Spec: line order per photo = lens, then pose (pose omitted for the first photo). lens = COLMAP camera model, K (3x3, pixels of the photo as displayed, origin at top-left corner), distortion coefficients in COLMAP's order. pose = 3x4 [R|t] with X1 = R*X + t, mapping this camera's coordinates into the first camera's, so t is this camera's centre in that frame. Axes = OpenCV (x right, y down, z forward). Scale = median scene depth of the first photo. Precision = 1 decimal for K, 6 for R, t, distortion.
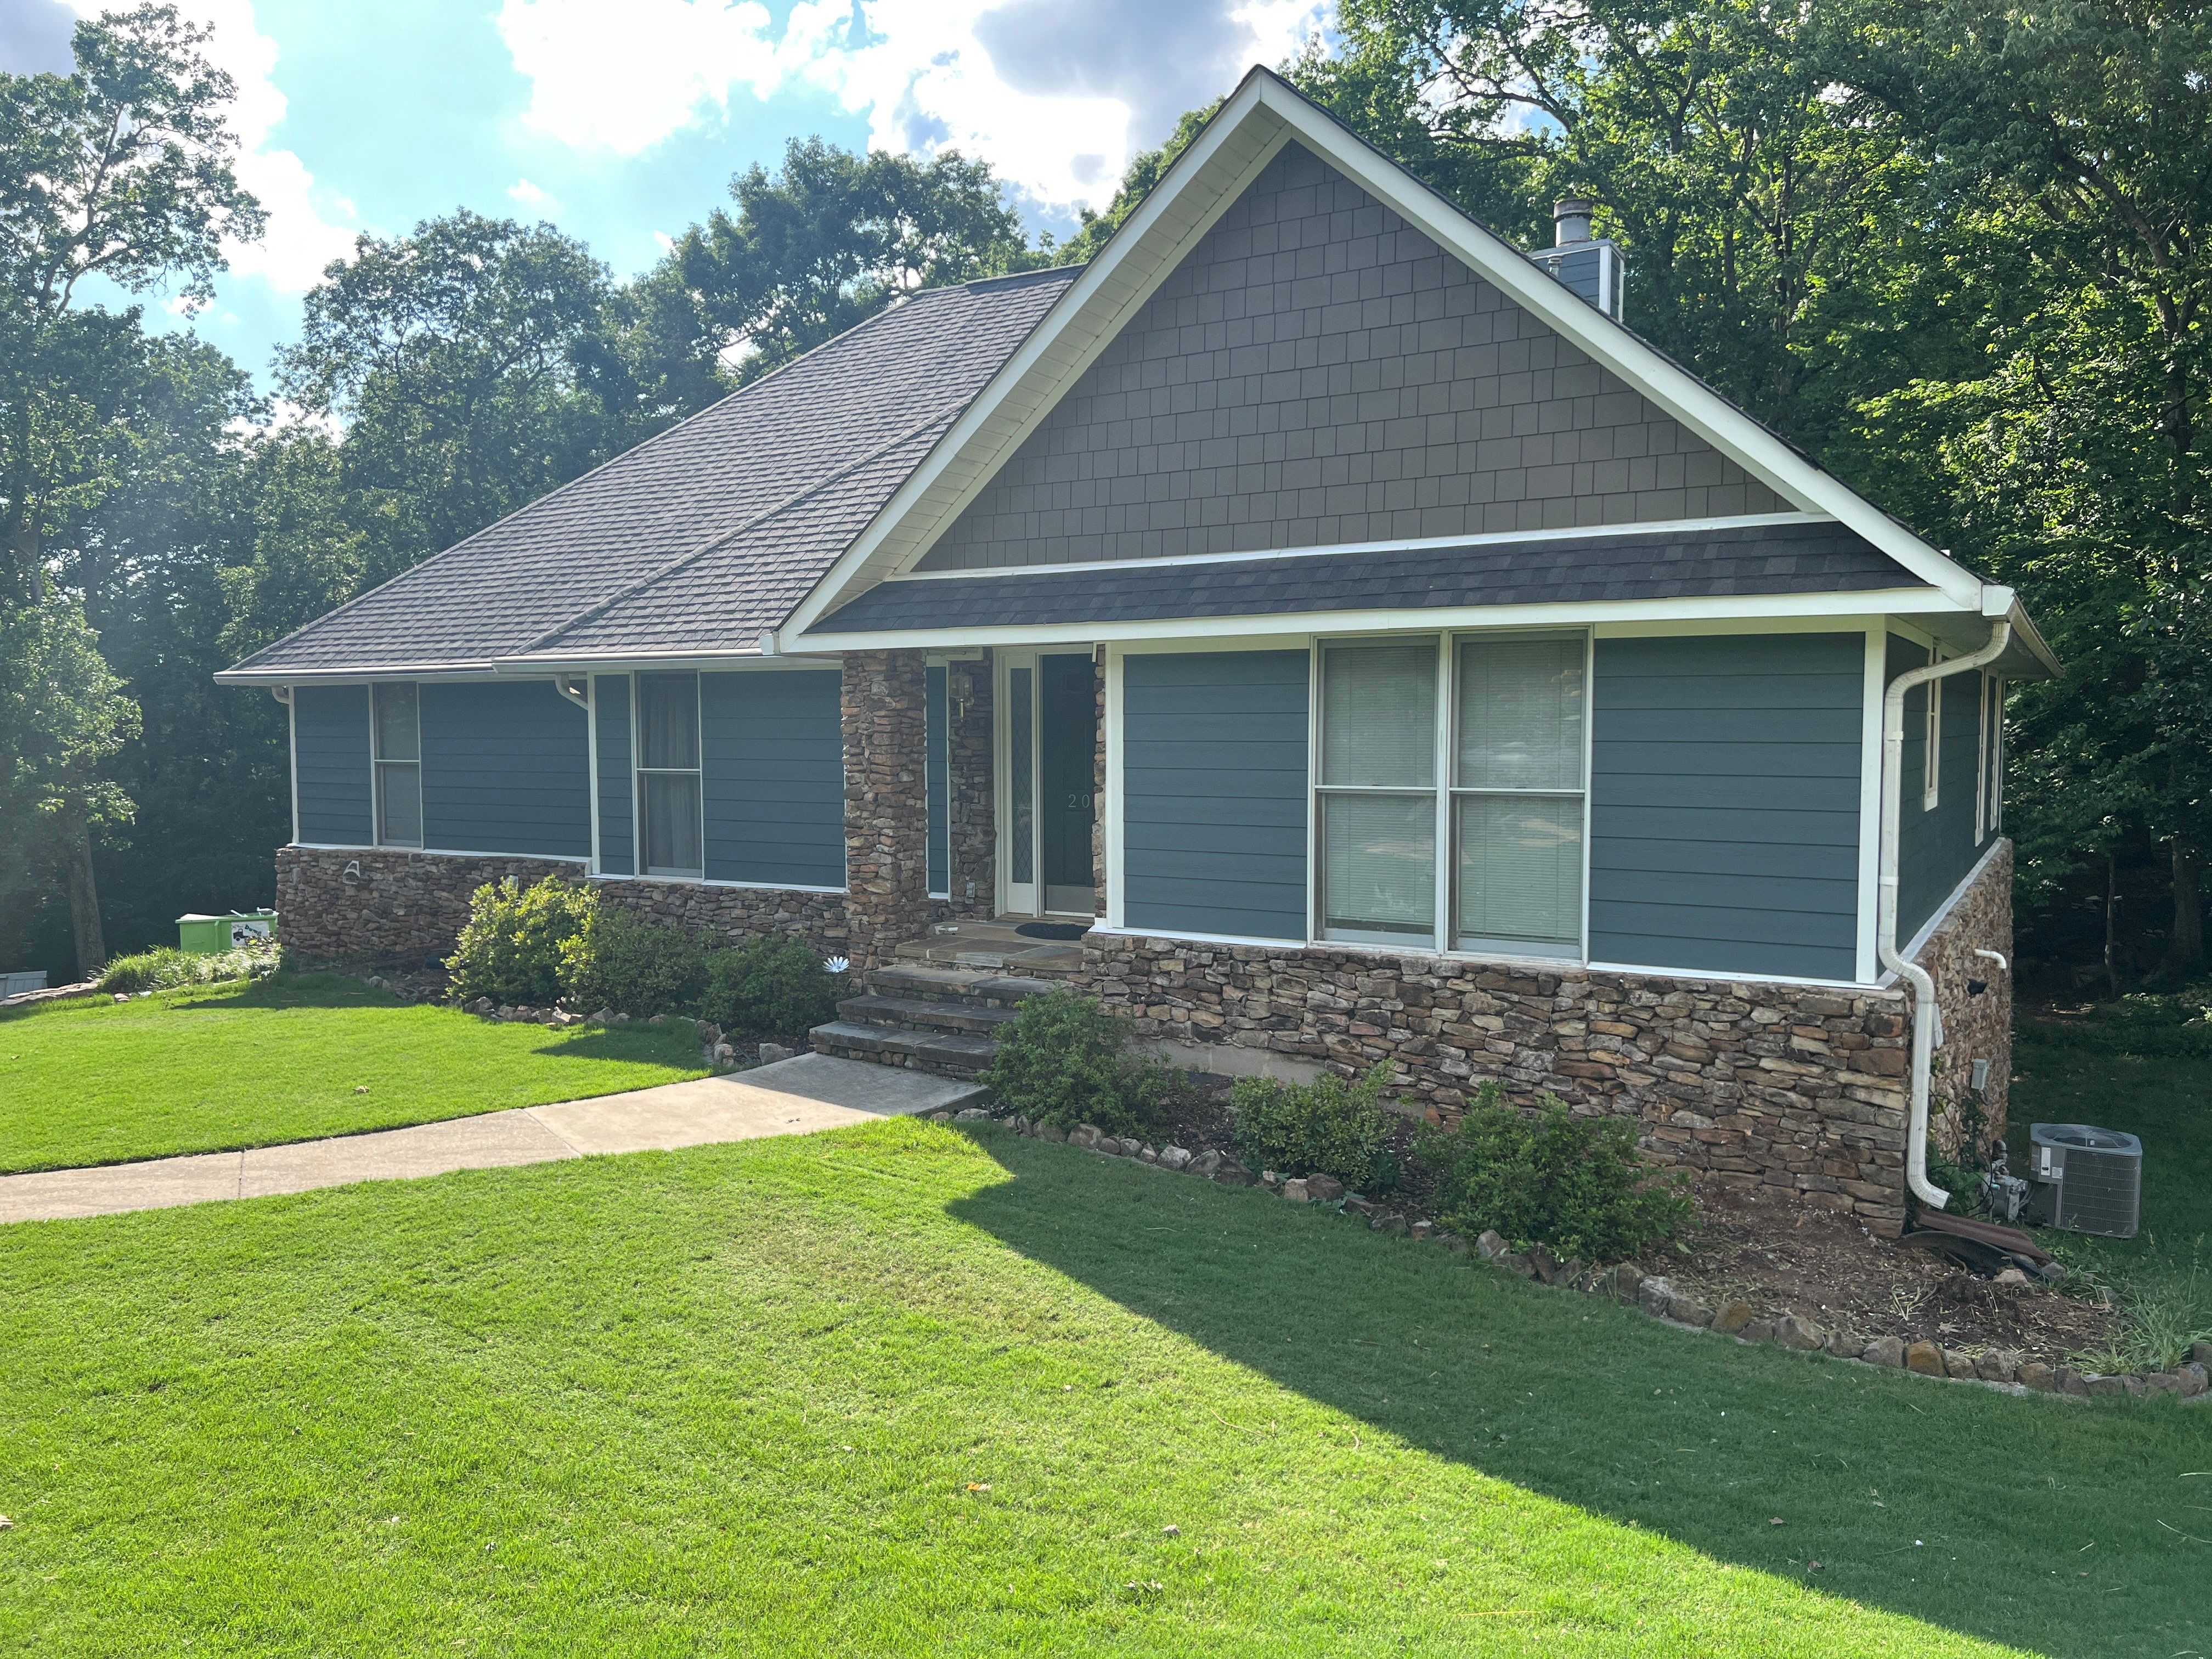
lens RADIAL K [[1639.9, 0, 1092.3], [0, 1639.9, 816.7], [0, 0, 1]] dist [0.199316, -0.492360]
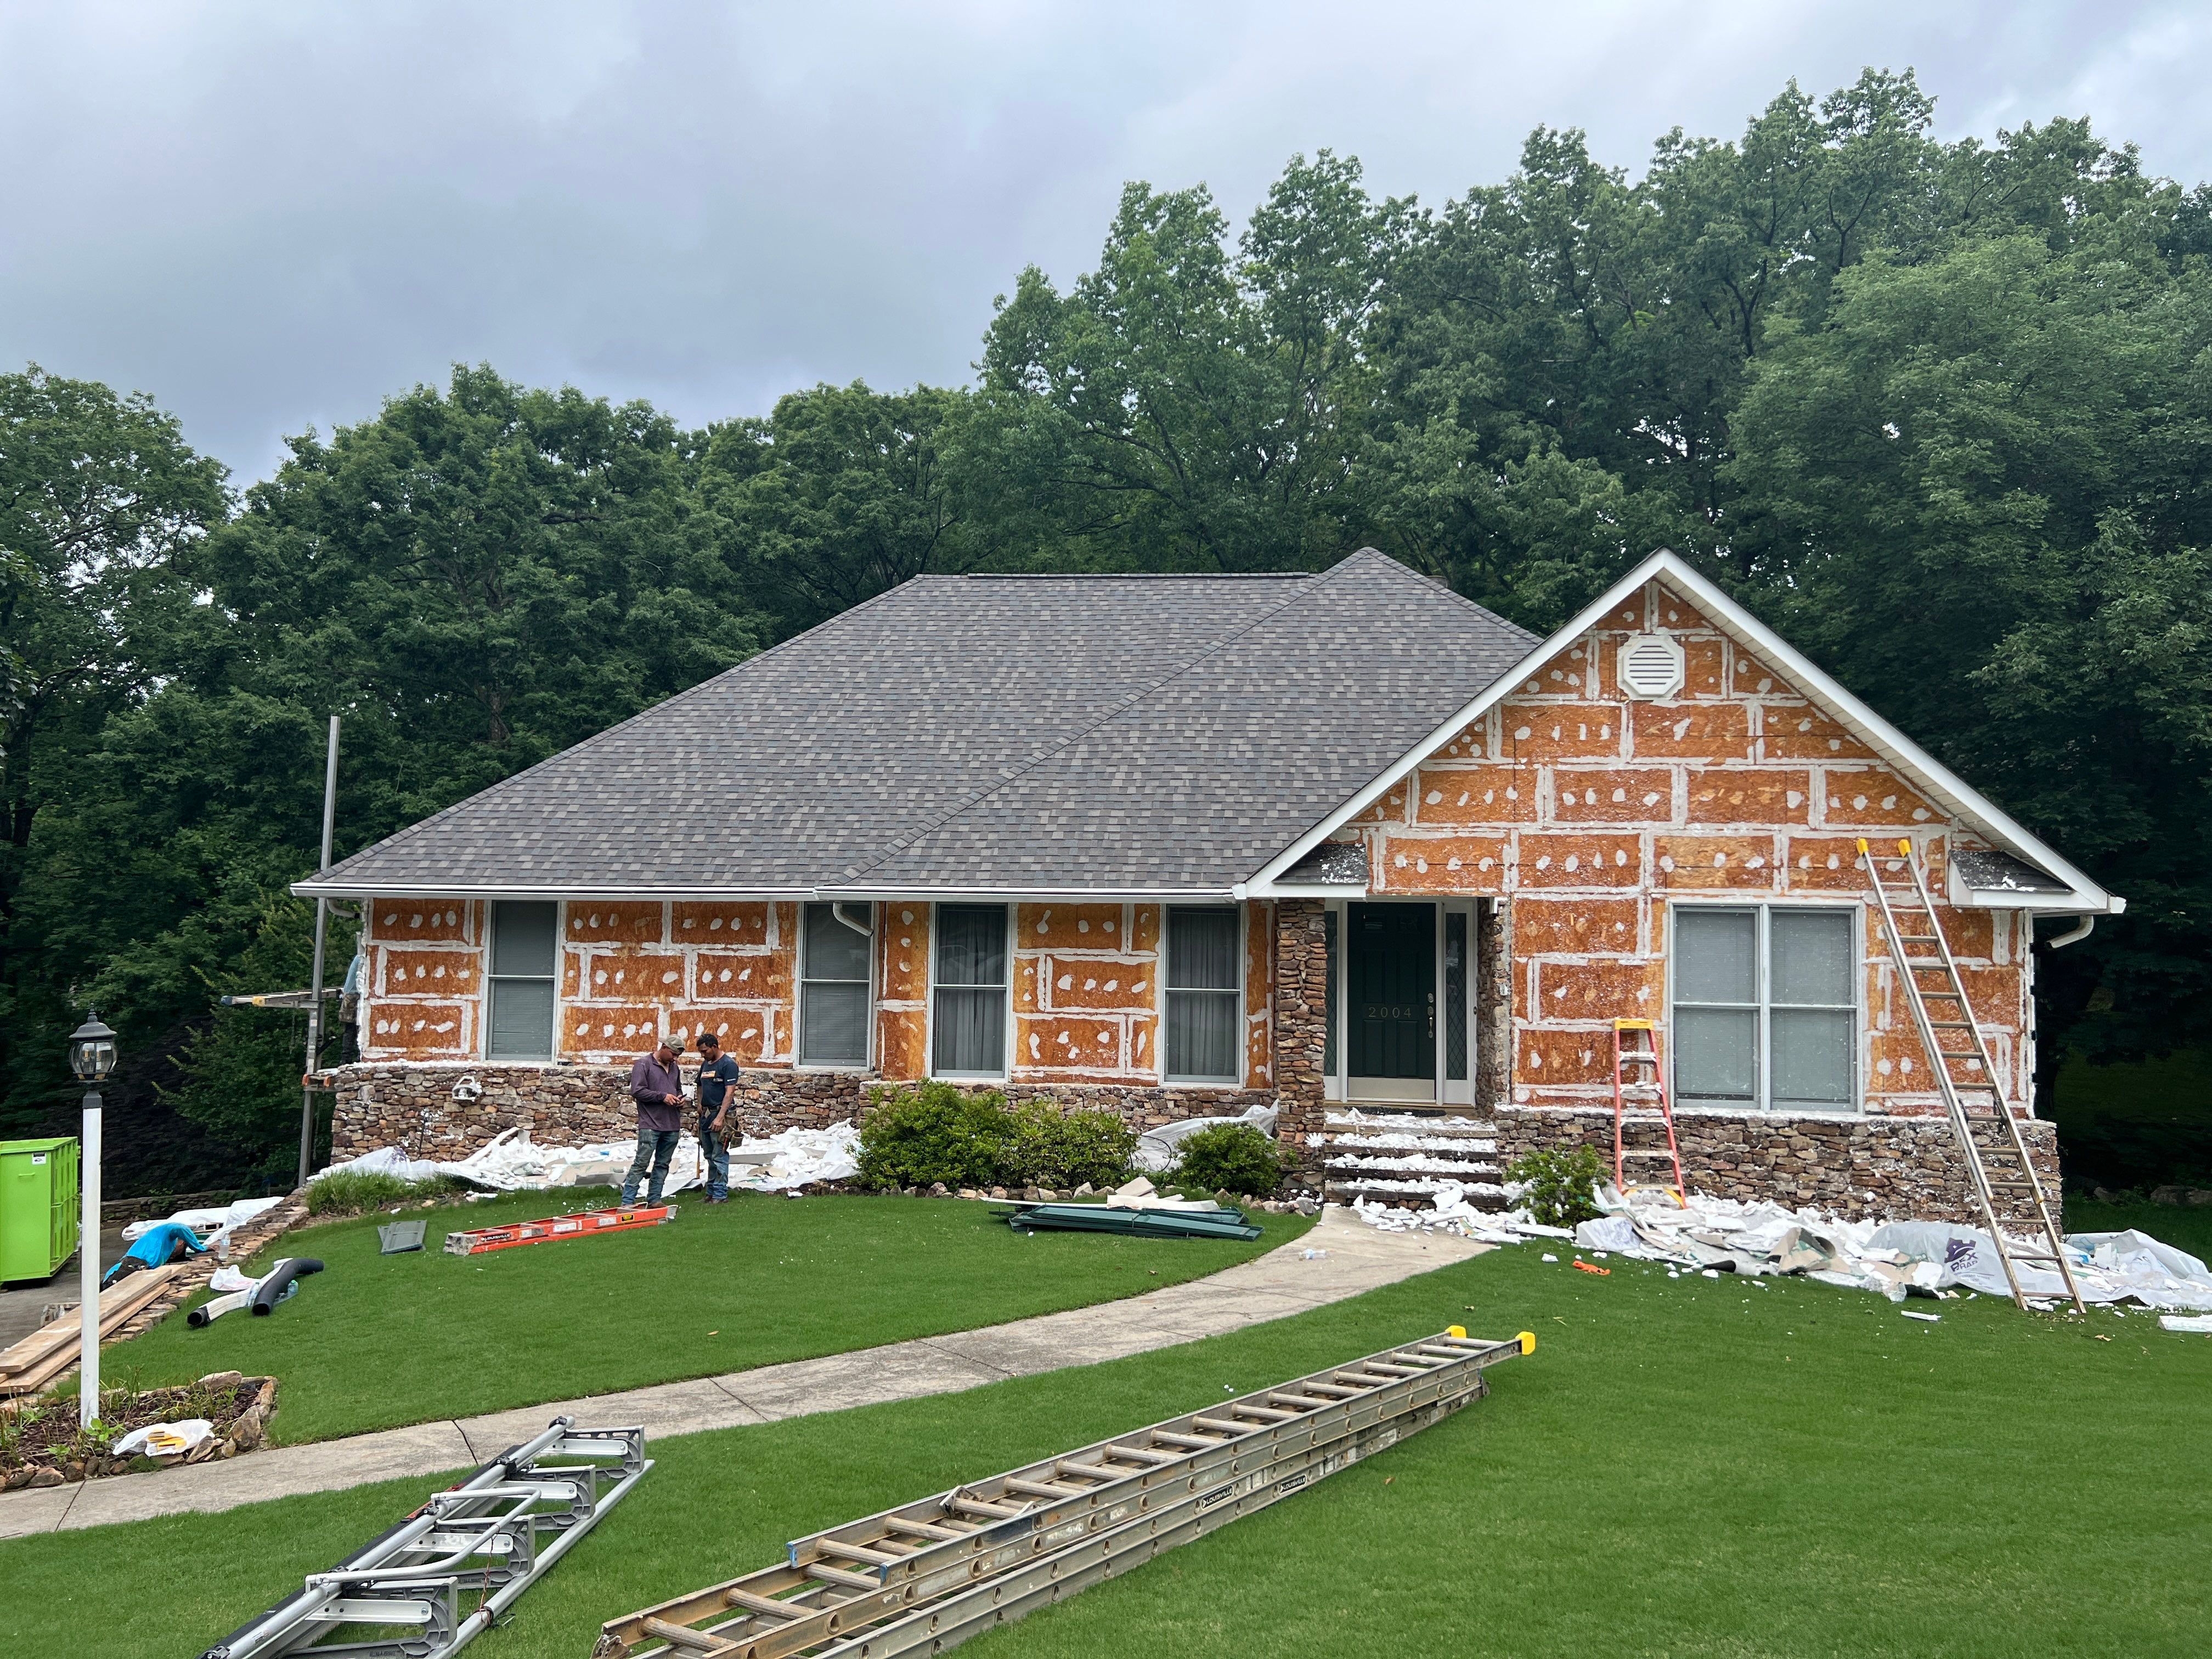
lens RADIAL K [[1635.5, 0, 1106.0], [0, 1635.5, 829.5], [0, 0, 1]] dist [0.095071, -0.180536]
pose [[0.897857, 0.050598, 0.437370, -1.014475], [0.005109, 0.992110, -0.125263, 0.010893], [-0.440258, 0.114702, 0.890515, -0.127398]]
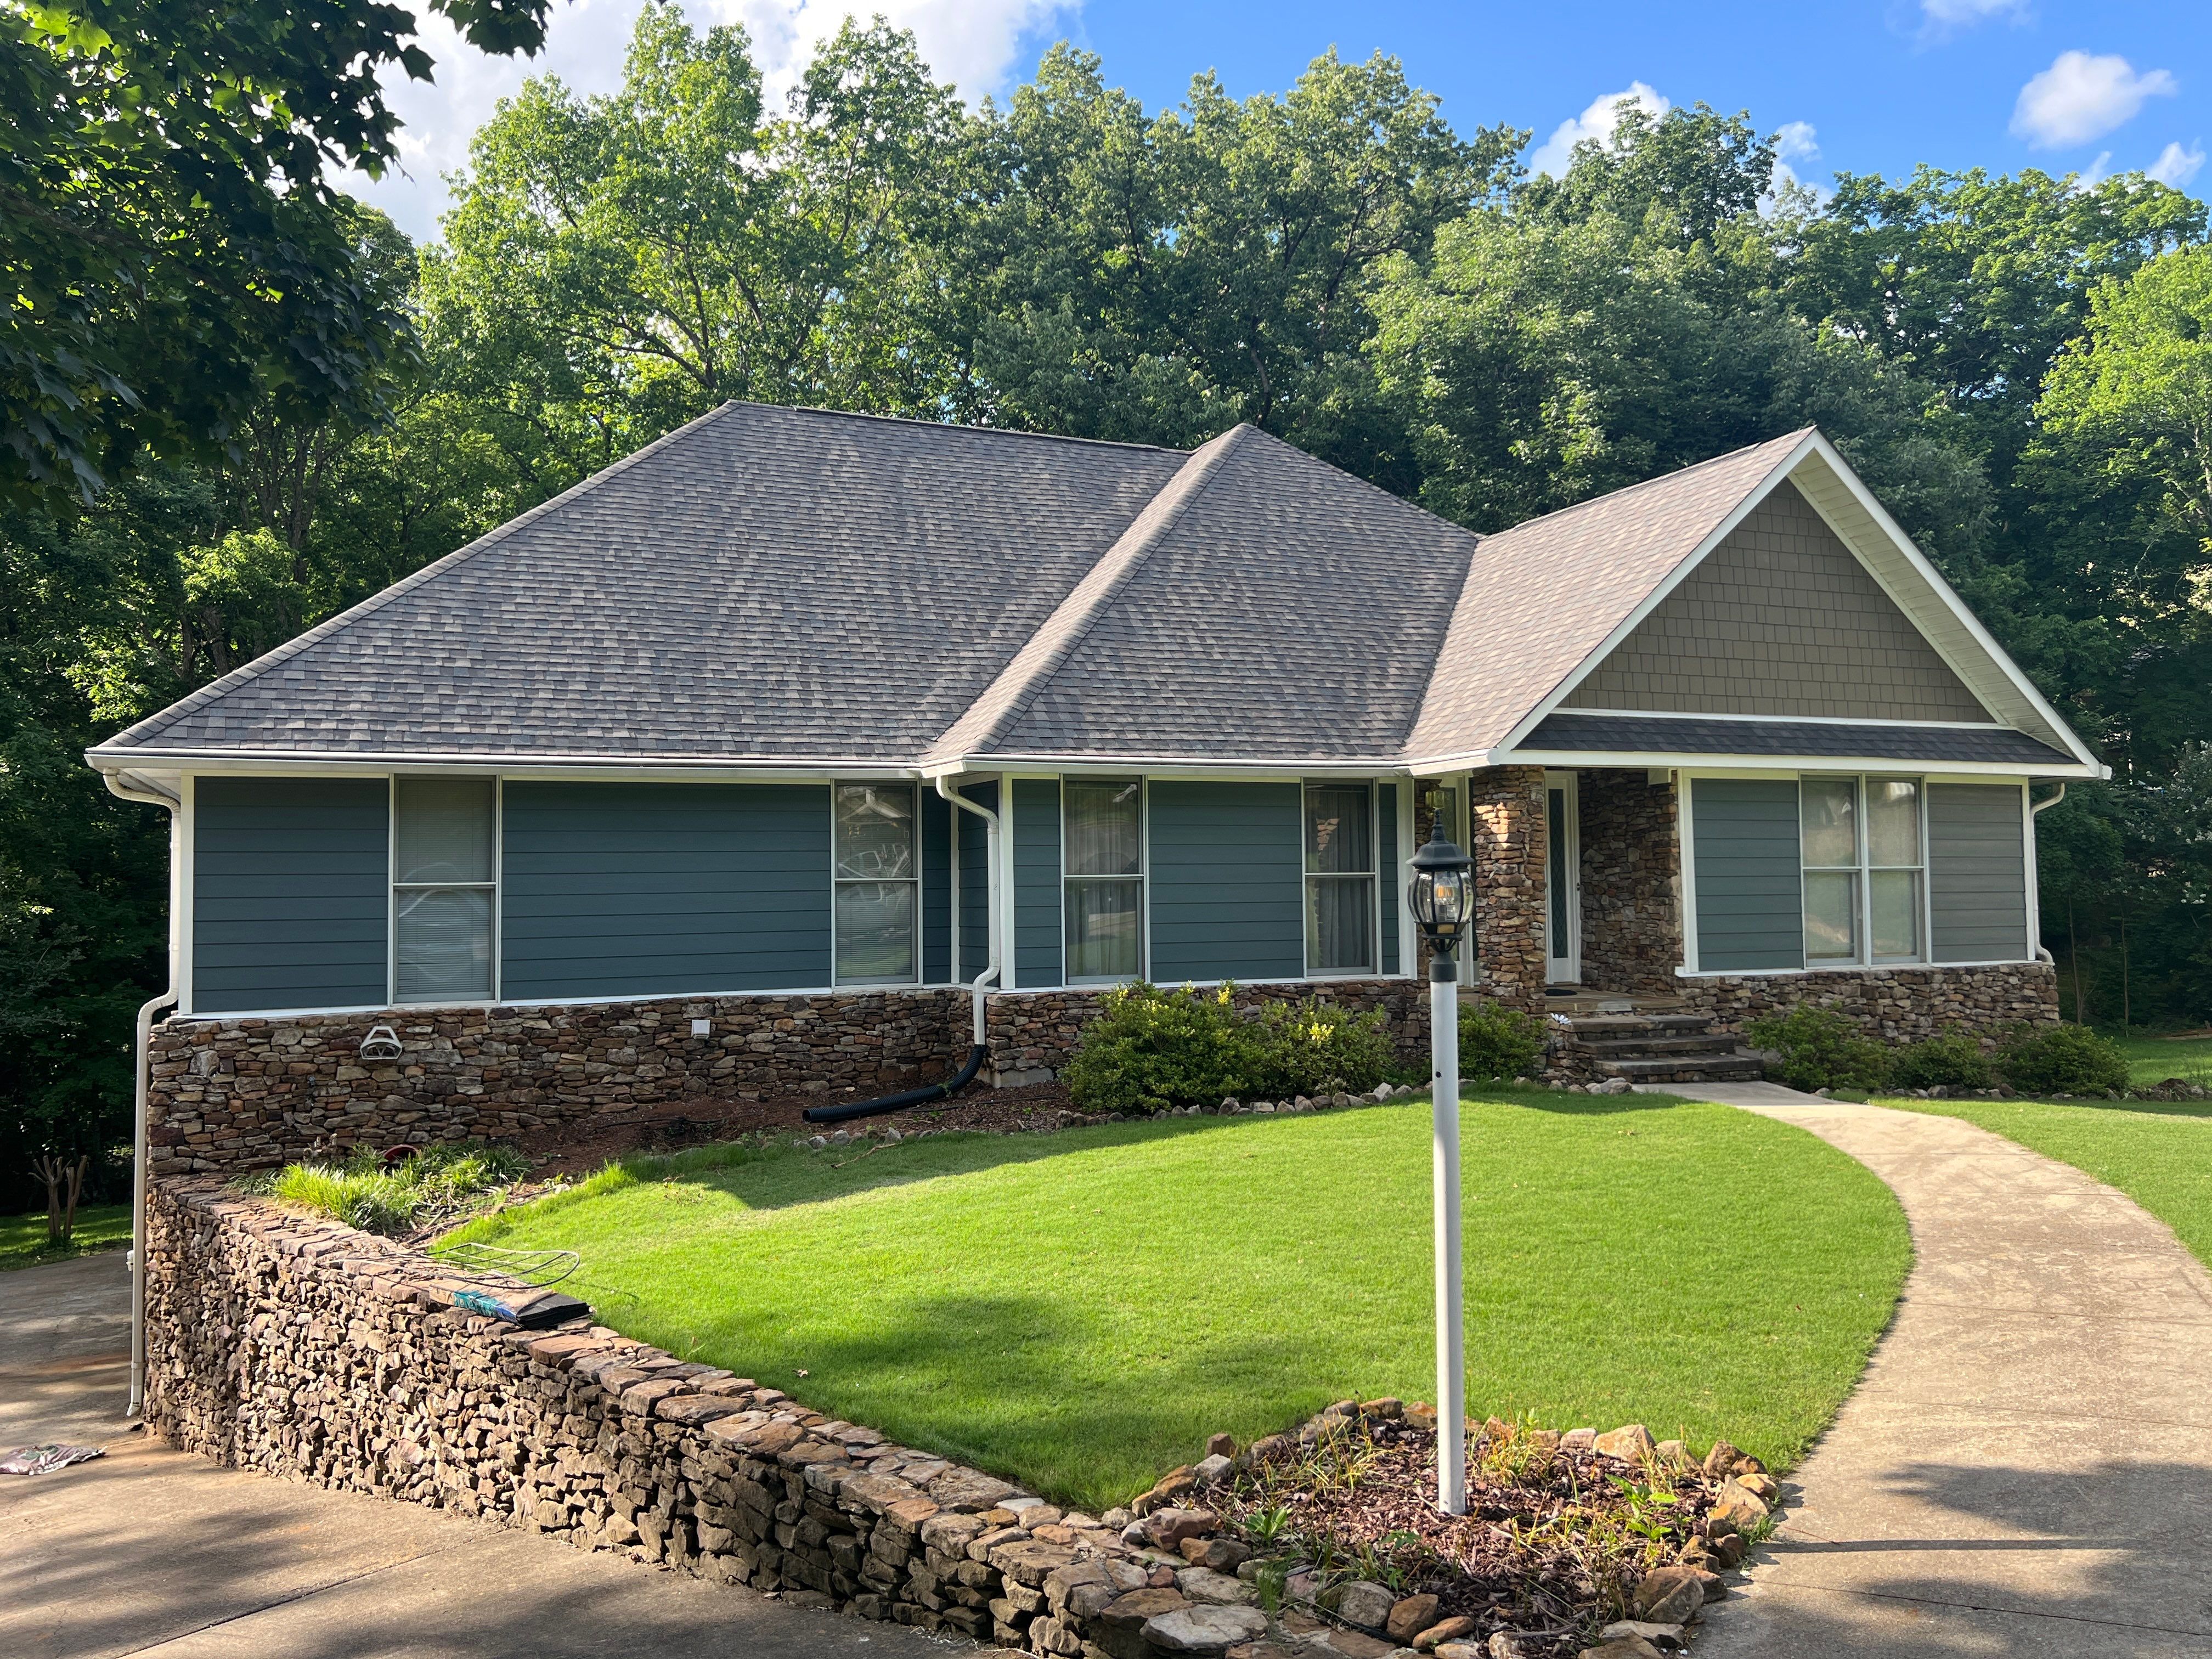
lens RADIAL K [[1630.2, 0, 1089.4], [0, 1630.2, 830.3], [0, 0, 1]] dist [0.058594, -0.063788]
pose [[0.583824, 0.029347, 0.811349, -1.567629], [0.058058, 0.995279, -0.077776, 0.028851], [-0.809801, 0.092513, 0.579364, 0.657210]]
